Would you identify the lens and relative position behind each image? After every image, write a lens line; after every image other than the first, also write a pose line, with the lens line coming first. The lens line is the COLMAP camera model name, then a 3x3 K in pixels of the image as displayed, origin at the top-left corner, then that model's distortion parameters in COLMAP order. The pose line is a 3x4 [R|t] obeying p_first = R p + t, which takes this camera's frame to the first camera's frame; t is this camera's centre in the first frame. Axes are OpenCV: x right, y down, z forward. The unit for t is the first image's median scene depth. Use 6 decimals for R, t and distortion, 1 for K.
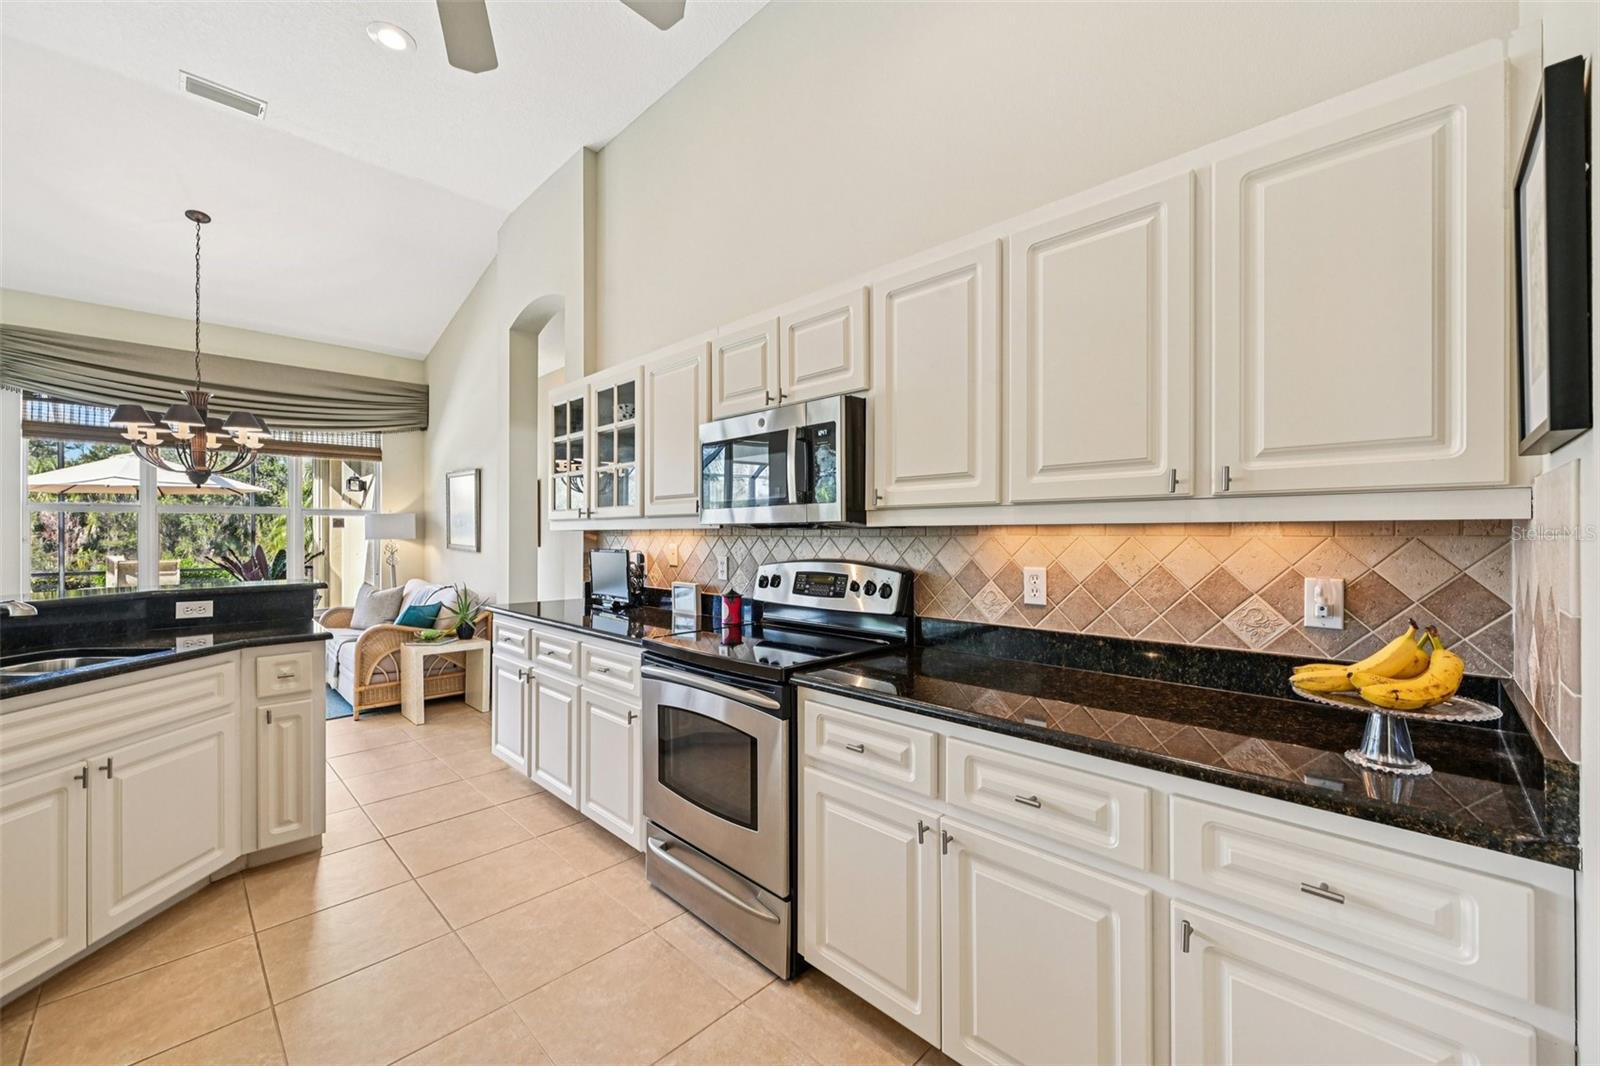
lens RADIAL K [[635.7, 0, 800.7], [0, 635.7, 534.4], [0, 0, 1]] dist [0.002070, -0.000201]
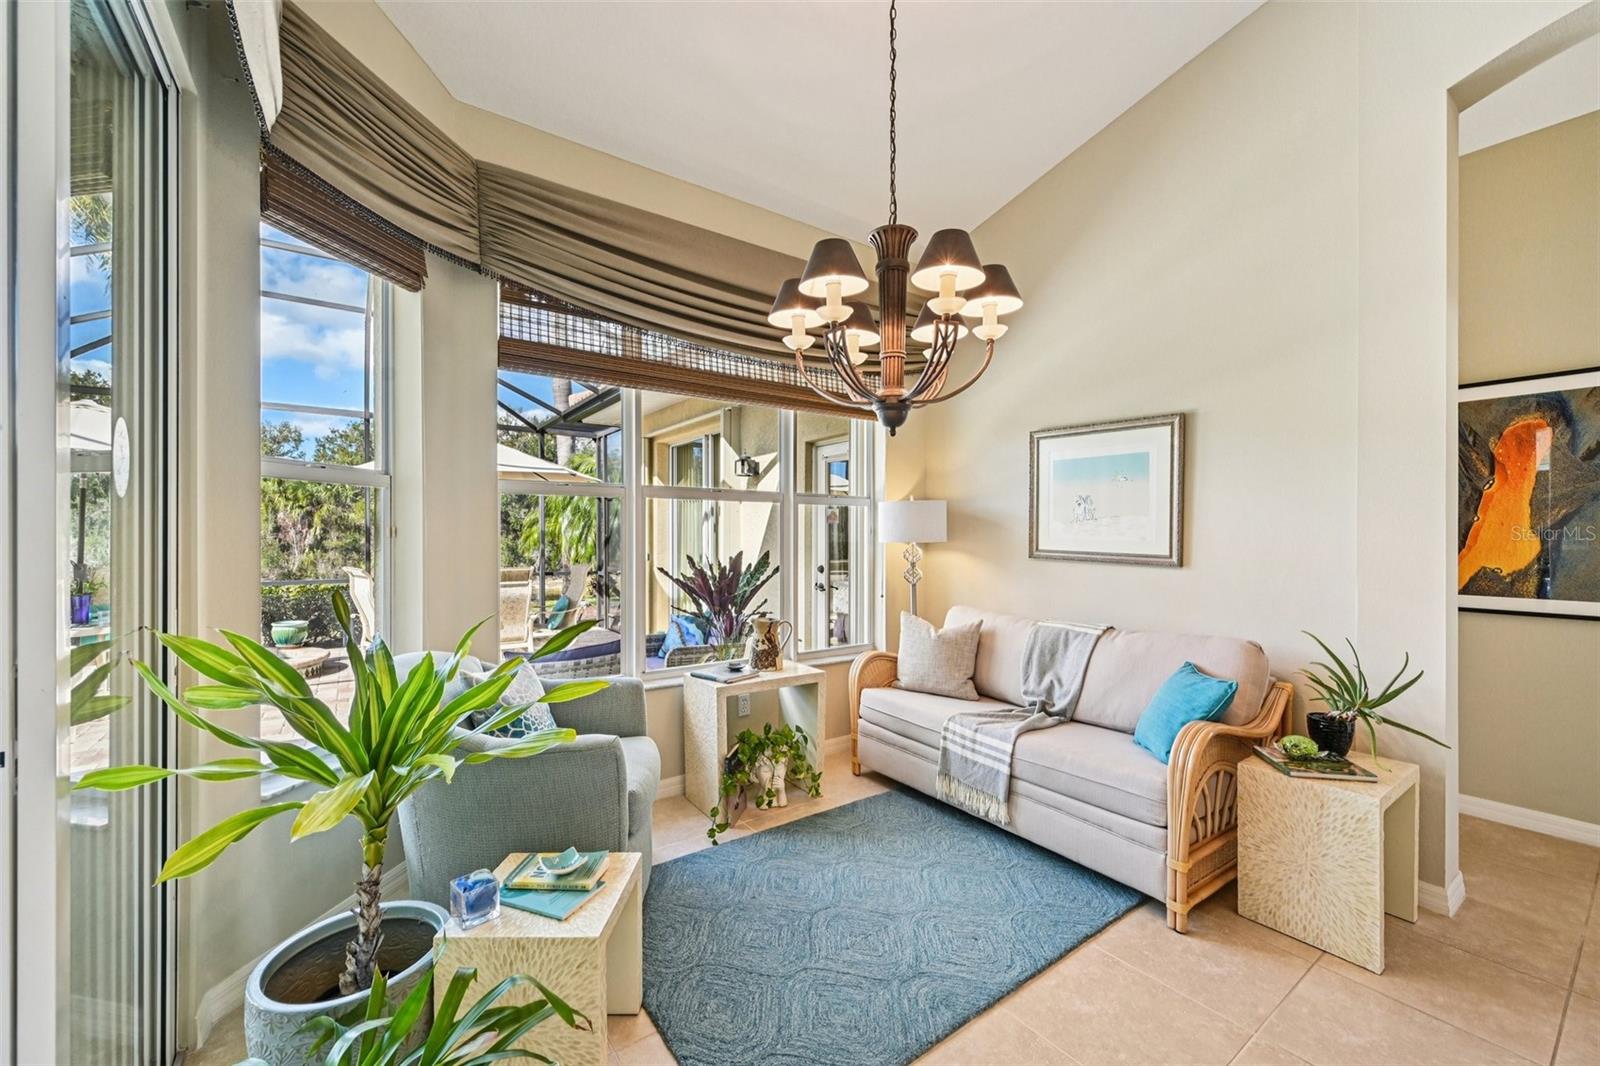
lens RADIAL K [[635.7, 0, 800.9], [0, 635.7, 539.2], [0, 0, 1]] dist [0.002070, -0.000201]
pose [[0.986147, 0.003289, -0.165839, -0.924718], [-0.002761, 0.999990, 0.003418, 0.003395], [0.165849, -0.002913, 0.986147, 0.511278]]
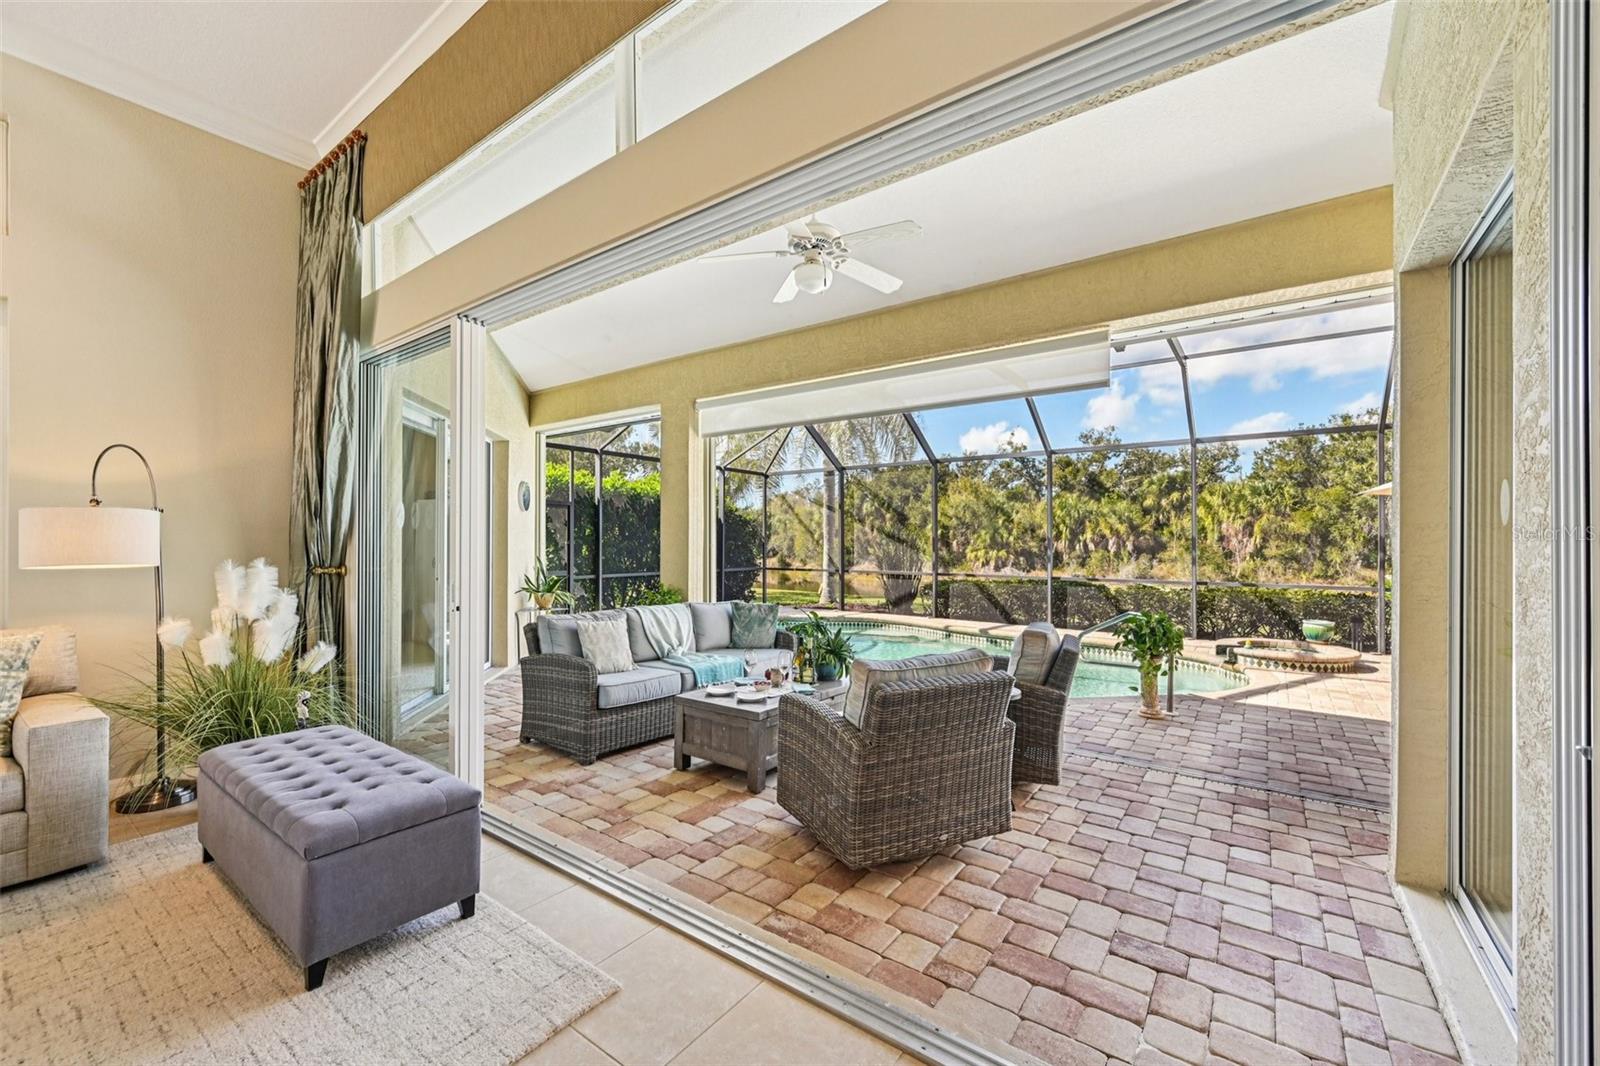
lens RADIAL K [[635.7, 0, 800.6], [0, 635.7, 542.7], [0, 0, 1]] dist [0.002070, -0.000201]
pose [[0.152671, 0.002119, -0.988275, -0.874114], [-0.005591, 0.999984, 0.001280, 0.001438], [0.988261, 0.005330, 0.152681, 0.135806]]
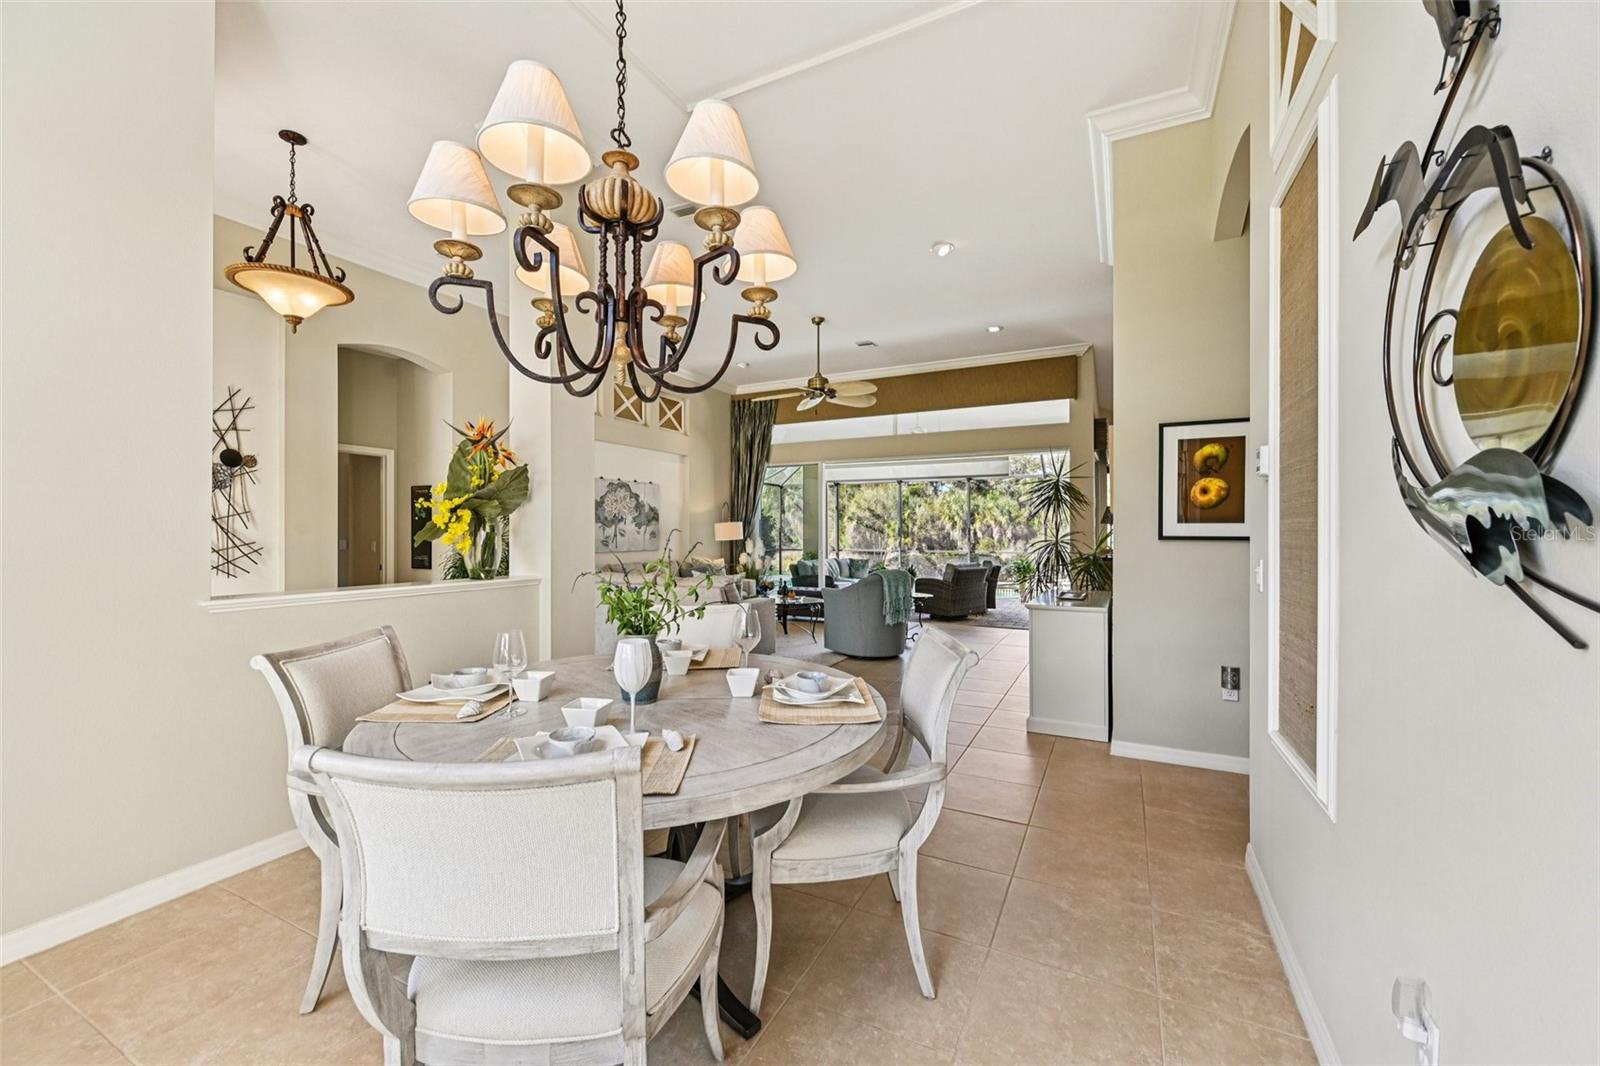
lens RADIAL K [[635.7, 0, 800.8], [0, 635.7, 528.8], [0, 0, 1]] dist [0.002070, -0.000201]
pose [[0.310947, -0.004369, -0.950417, 0.507089], [-0.001014, 0.999987, -0.004929, 0.003598], [0.950427, 0.002497, 0.310938, -0.912425]]
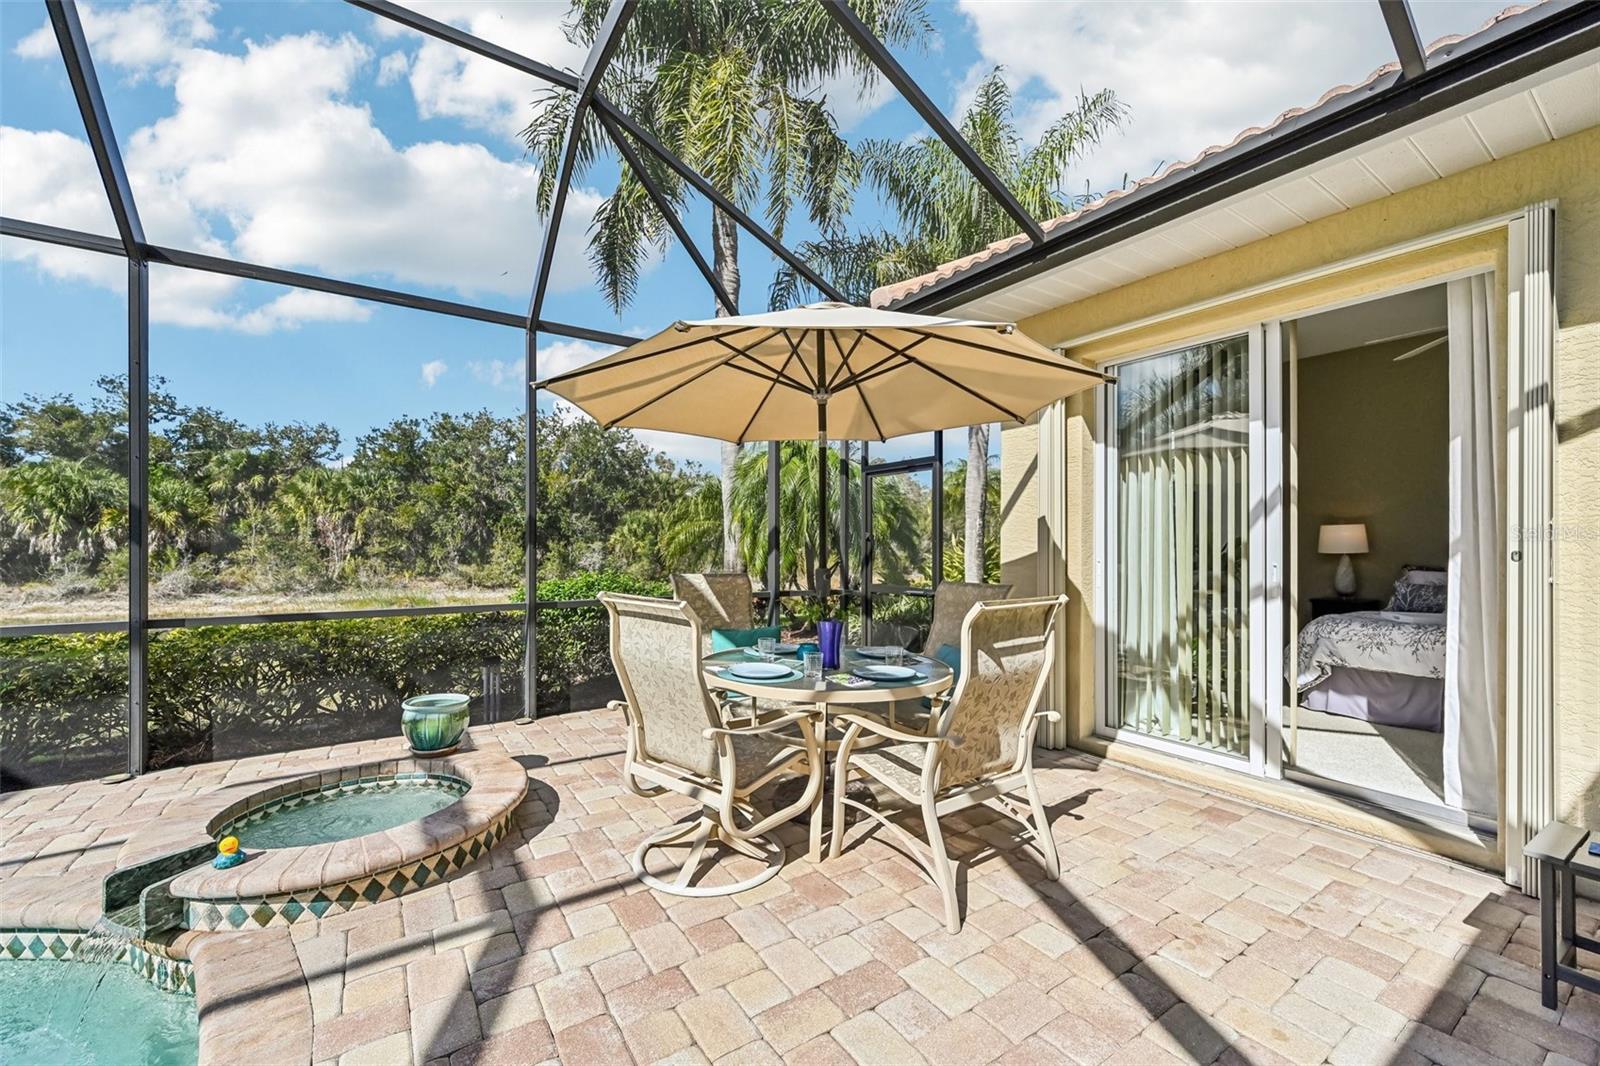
lens RADIAL K [[635.7, 0, 799.5], [0, 635.7, 542.0], [0, 0, 1]] dist [0.002070, -0.000201]
pose [[0.980854, 0.004517, -0.194693, -1.824482], [-0.005584, 0.999972, -0.004935, 0.026239], [0.194665, 0.005927, 0.980852, 1.161813]]
